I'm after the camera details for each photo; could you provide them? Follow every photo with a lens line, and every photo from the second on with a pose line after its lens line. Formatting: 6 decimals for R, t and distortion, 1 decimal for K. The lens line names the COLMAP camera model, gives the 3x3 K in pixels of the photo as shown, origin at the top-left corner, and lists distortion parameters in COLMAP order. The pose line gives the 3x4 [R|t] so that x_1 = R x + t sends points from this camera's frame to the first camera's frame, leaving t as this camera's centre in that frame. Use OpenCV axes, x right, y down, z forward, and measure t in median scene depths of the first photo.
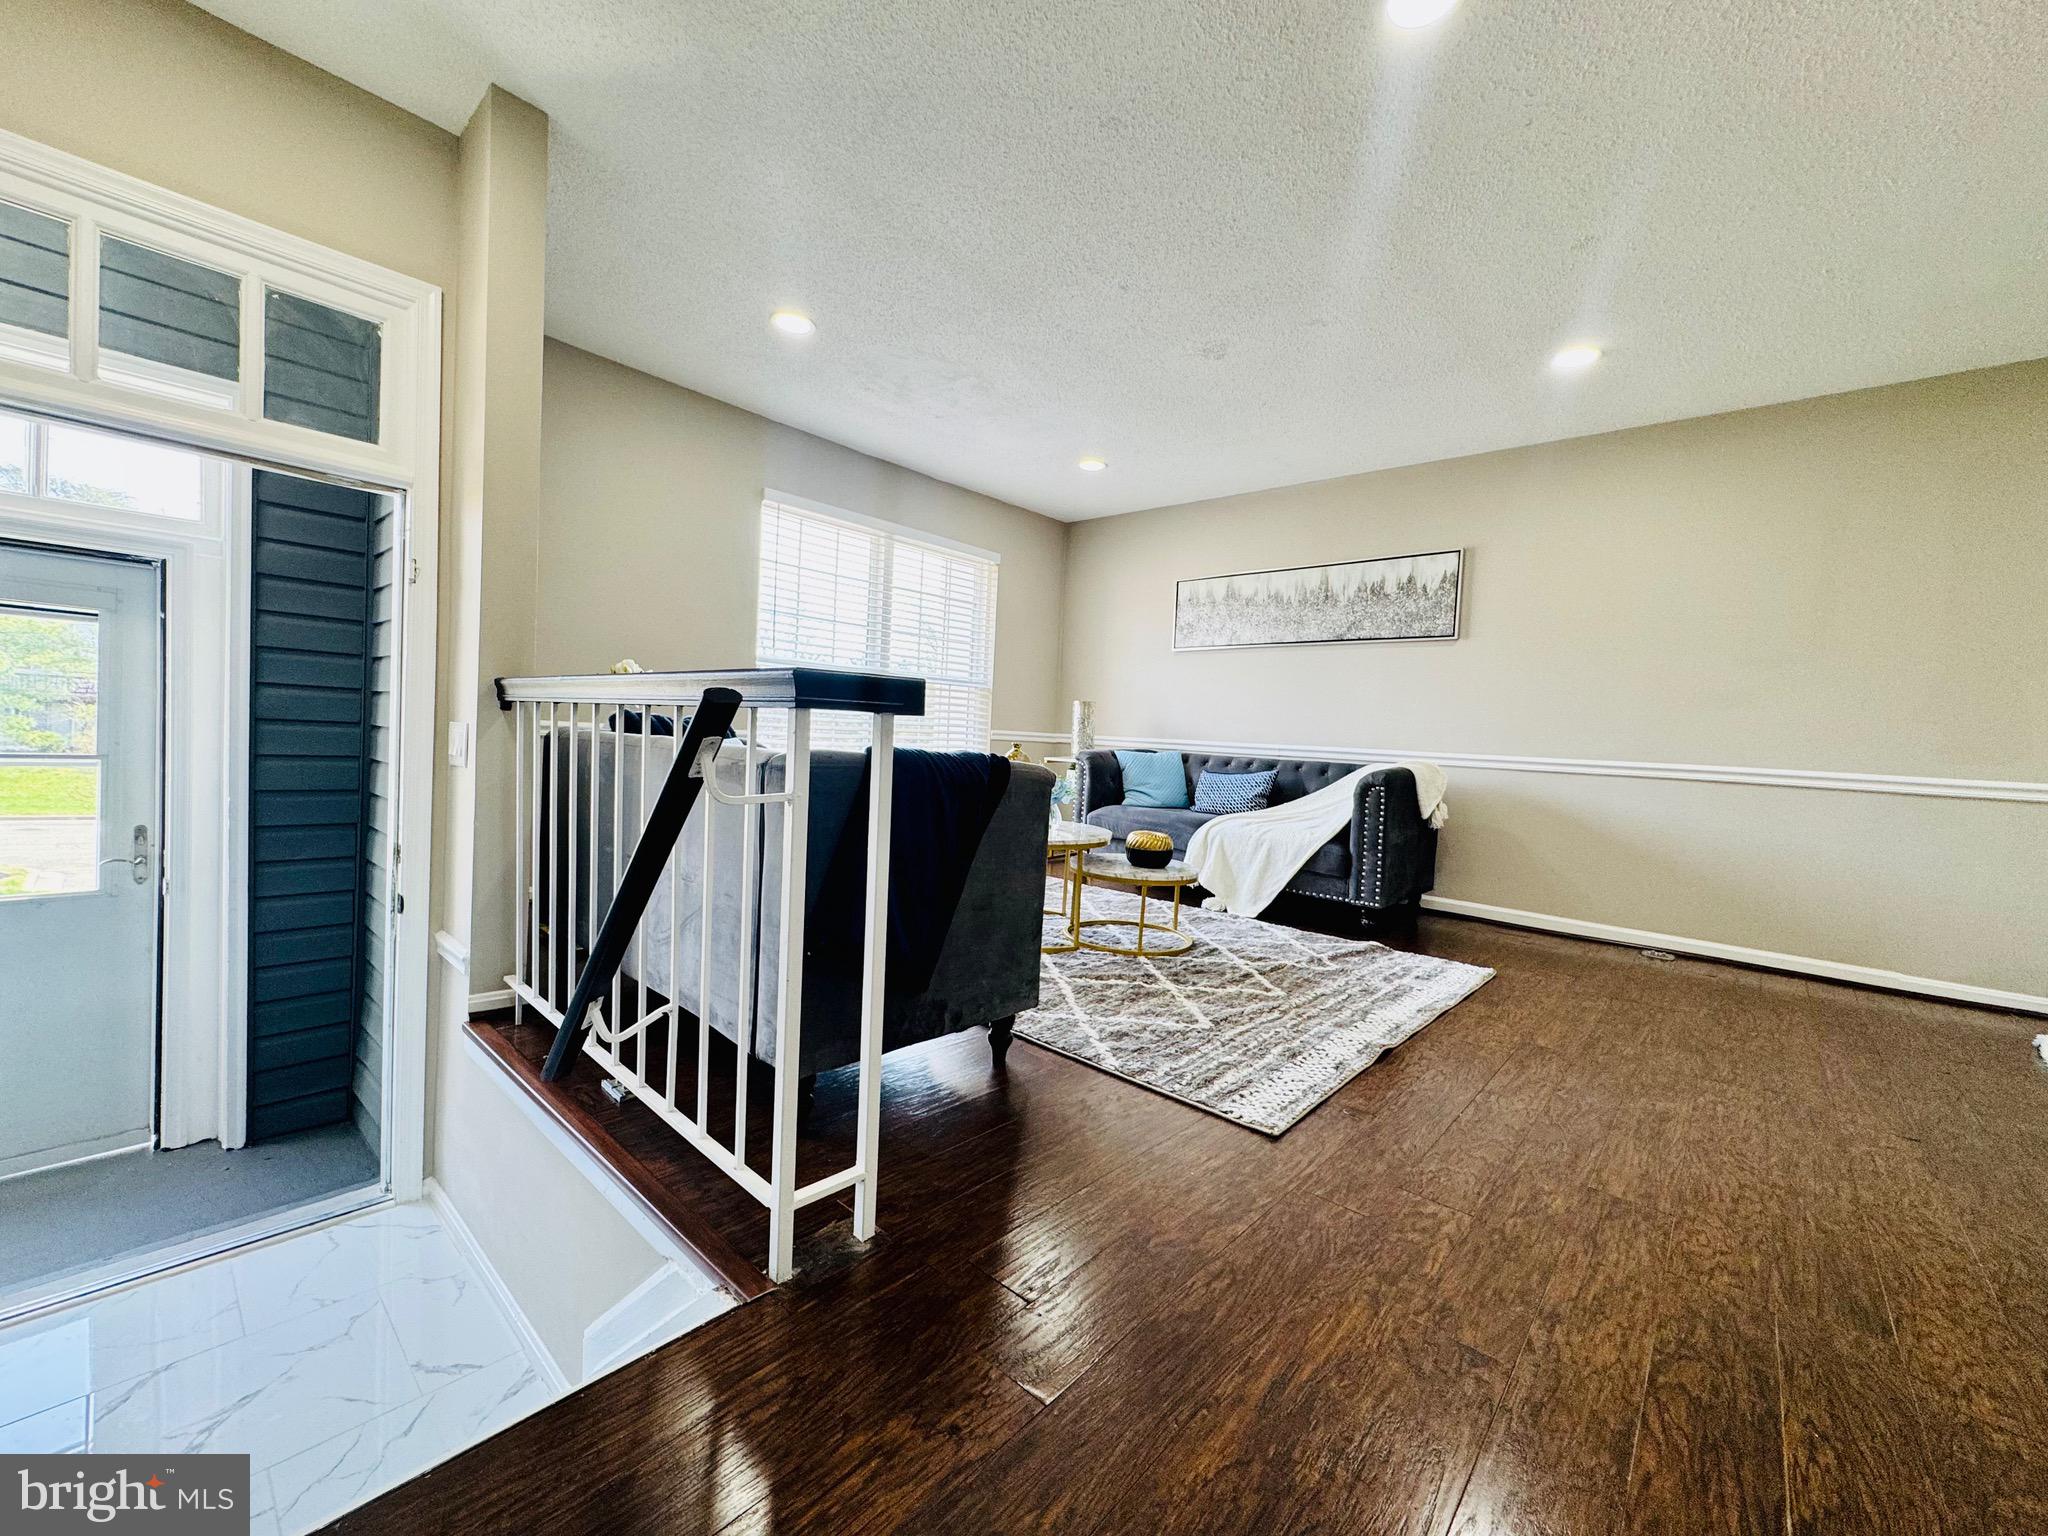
lens RADIAL K [[817.0, 0, 1027.0], [0, 817.0, 771.8], [0, 0, 1]] dist [-0.001612, 0.000530]
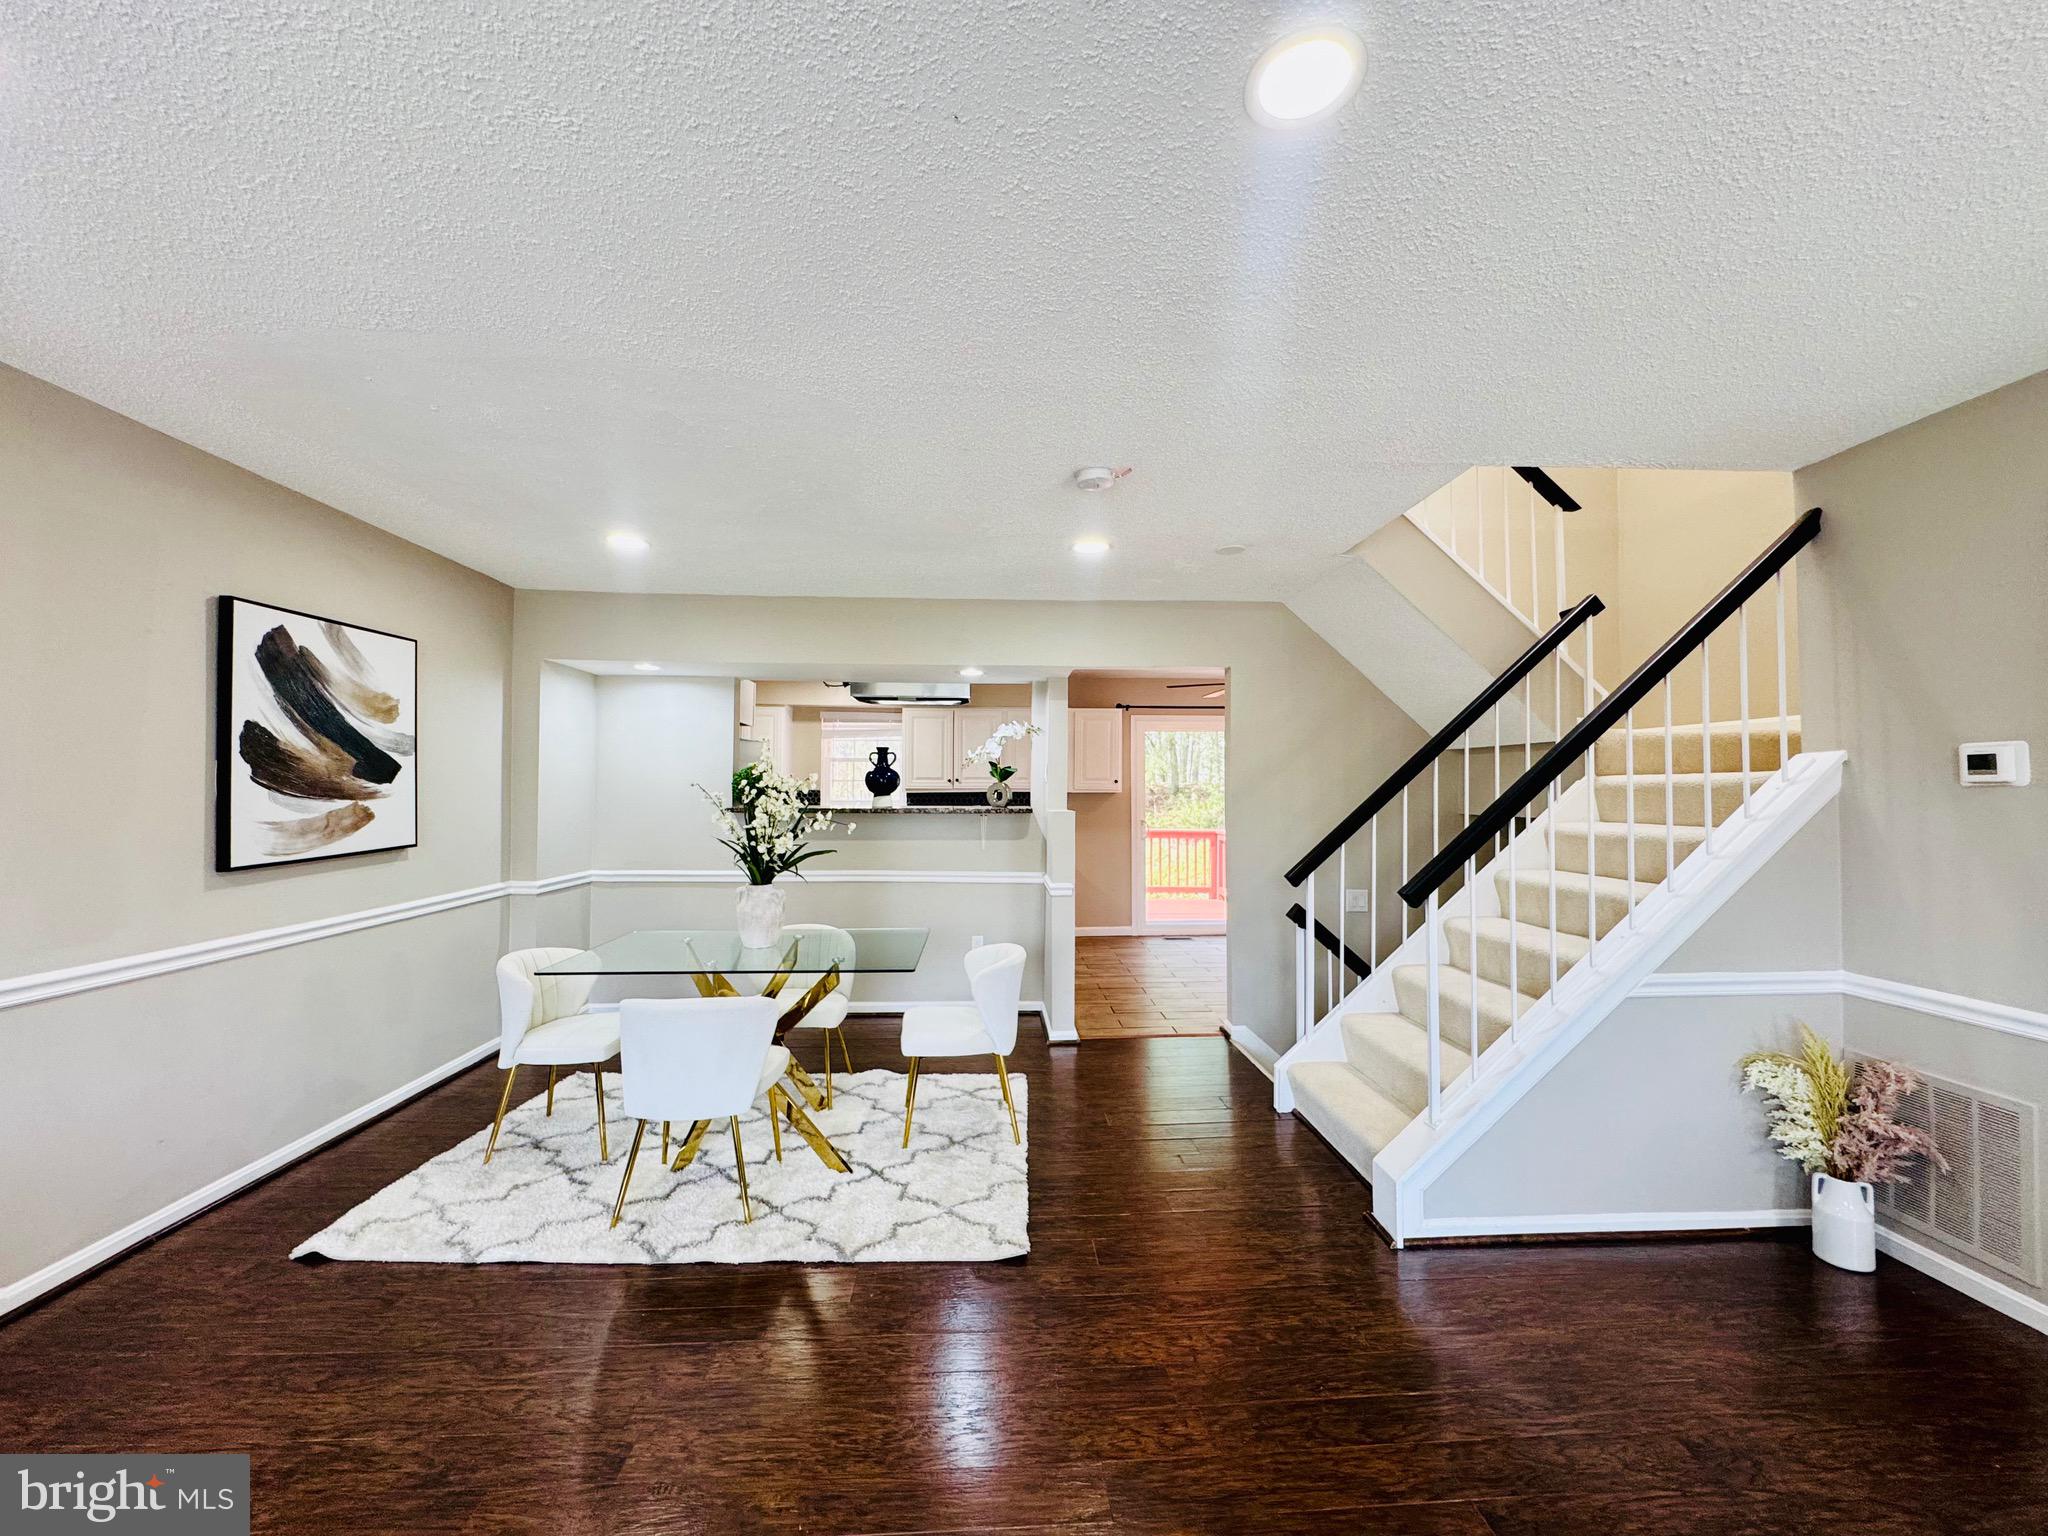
lens RADIAL K [[817.0, 0, 1025.2], [0, 817.0, 766.3], [0, 0, 1]] dist [-0.001612, 0.000530]
pose [[-0.702915, -0.034560, 0.710434, 0.068632], [-0.013341, 0.999284, 0.035412, -0.201186], [-0.711149, 0.015413, -0.702873, 0.907353]]
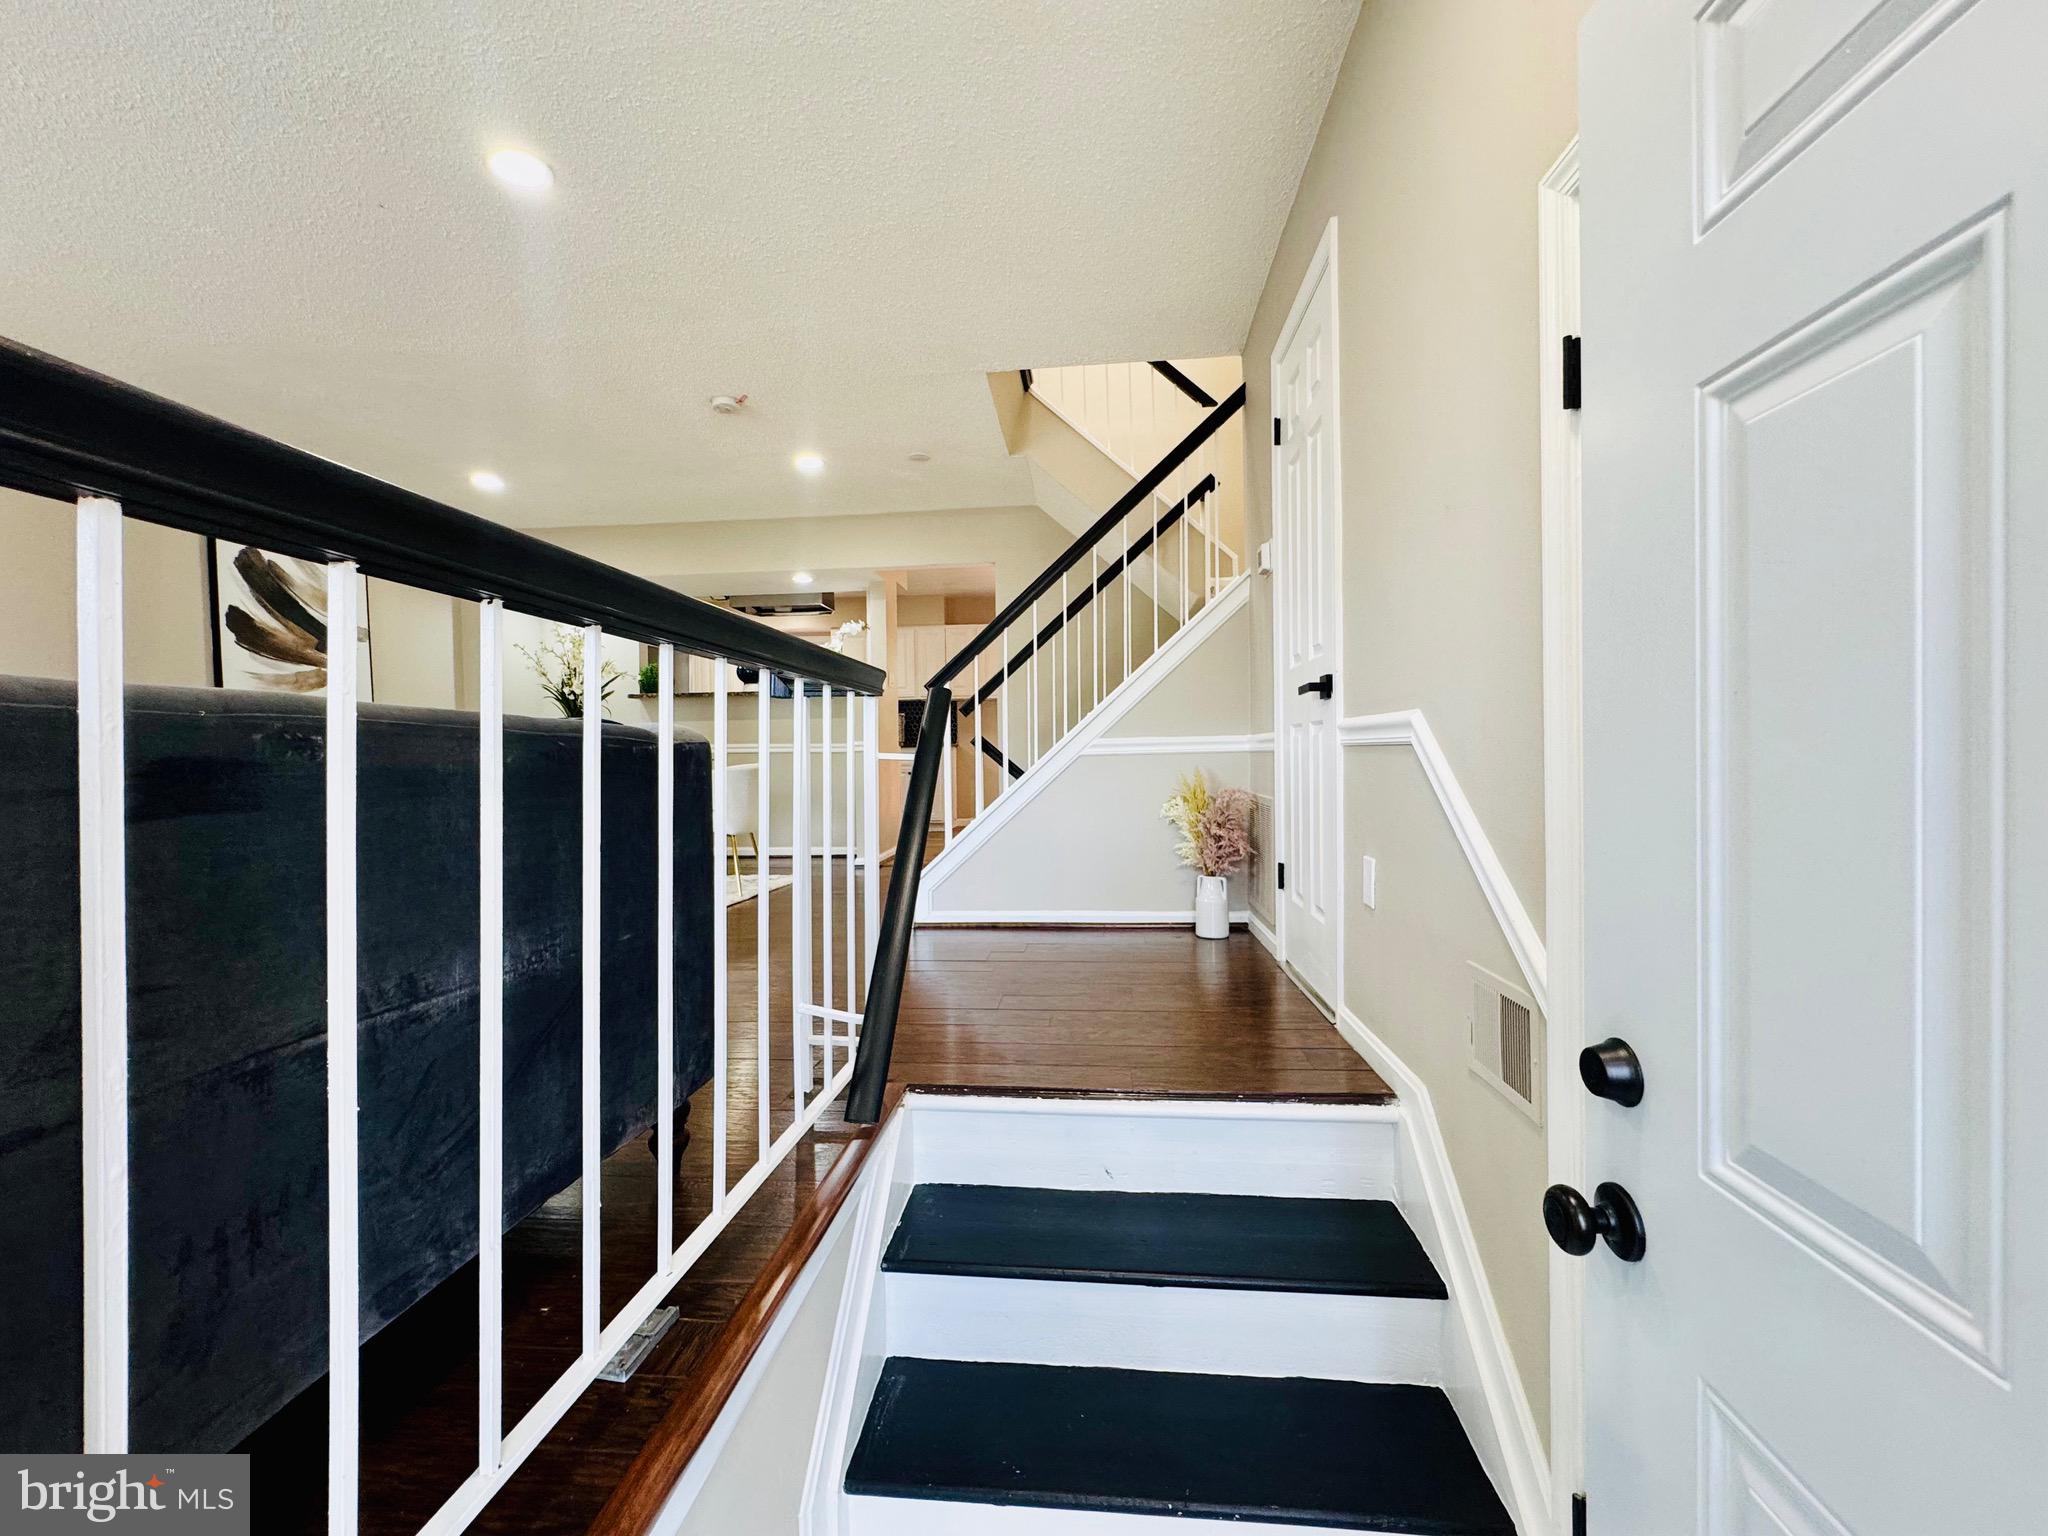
lens RADIAL K [[817.0, 0, 1025.5], [0, 817.0, 759.8], [0, 0, 1]] dist [-0.001612, 0.000530]
pose [[-0.594674, -0.046960, 0.802594, -0.631119], [0.014767, 0.997486, 0.069305, -0.024623], [-0.803831, 0.053066, -0.592485, 0.637719]]
